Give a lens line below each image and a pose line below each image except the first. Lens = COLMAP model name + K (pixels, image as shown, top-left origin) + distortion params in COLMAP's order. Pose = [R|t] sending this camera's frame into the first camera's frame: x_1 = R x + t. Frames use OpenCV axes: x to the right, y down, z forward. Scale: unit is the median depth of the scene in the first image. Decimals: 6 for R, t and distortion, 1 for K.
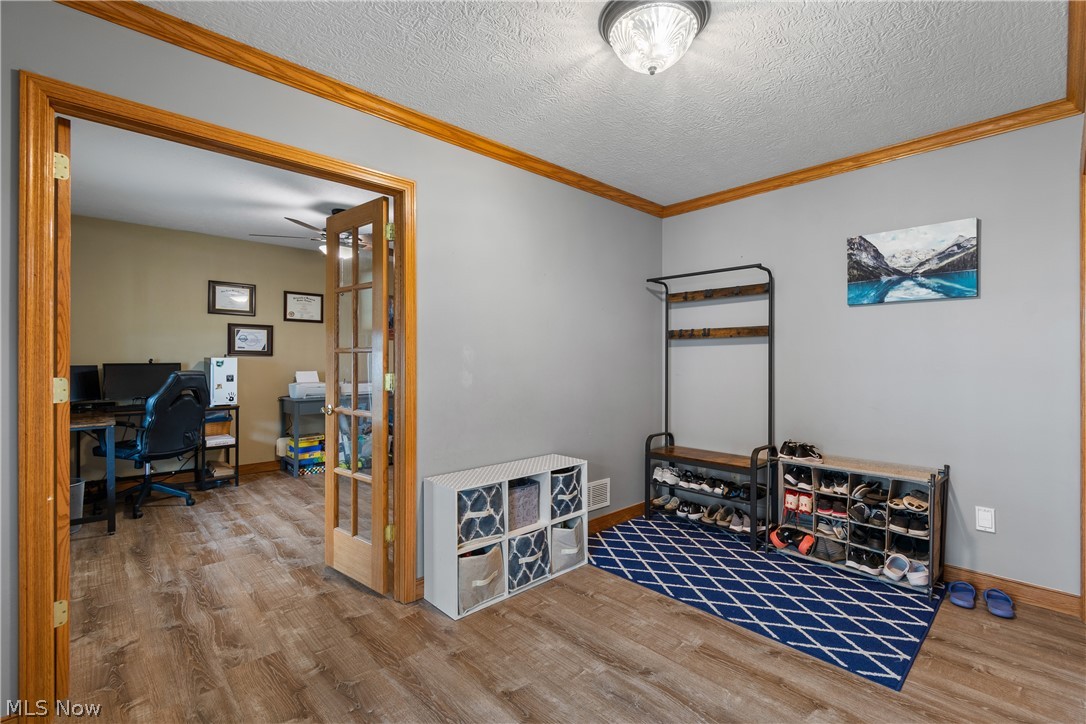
lens RADIAL K [[485.5, 0, 553.9], [0, 485.5, 360.4], [0, 0, 1]] dist [-0.000104, -0.000437]
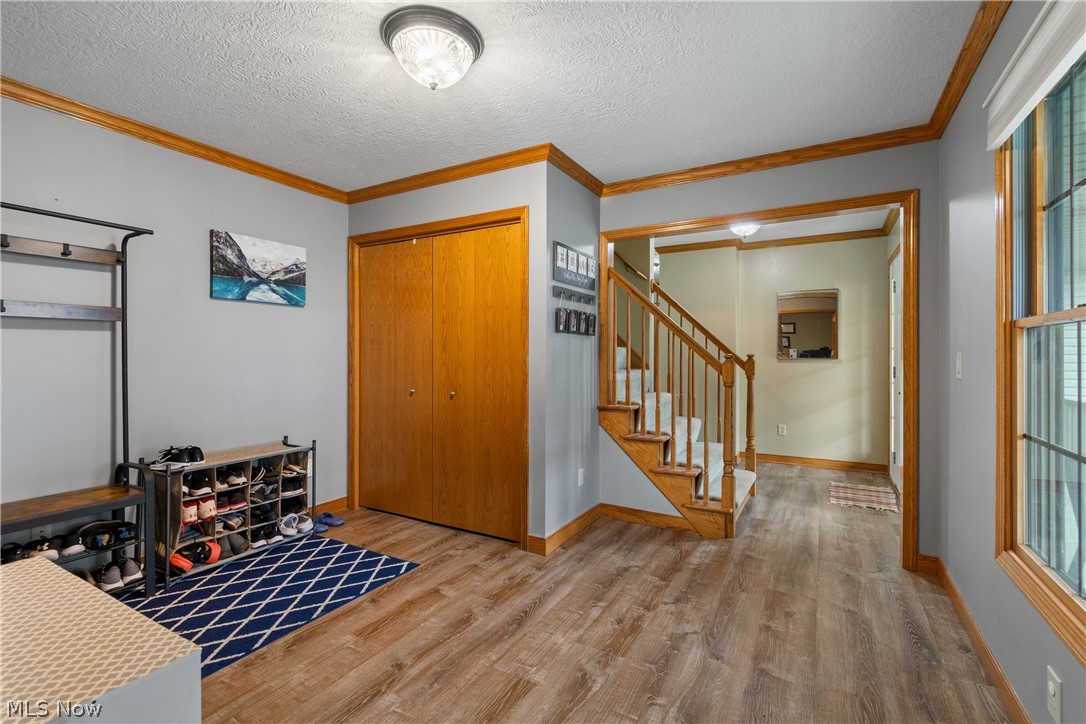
lens RADIAL K [[485.5, 0, 553.9], [0, 485.5, 360.4], [0, 0, 1]] dist [-0.000104, -0.000437]
pose [[-0.300313, -0.010996, 0.953777, -0.589249], [0.001277, 0.999928, 0.011931, 0.003630], [-0.953840, 0.004801, -0.300278, 0.690646]]
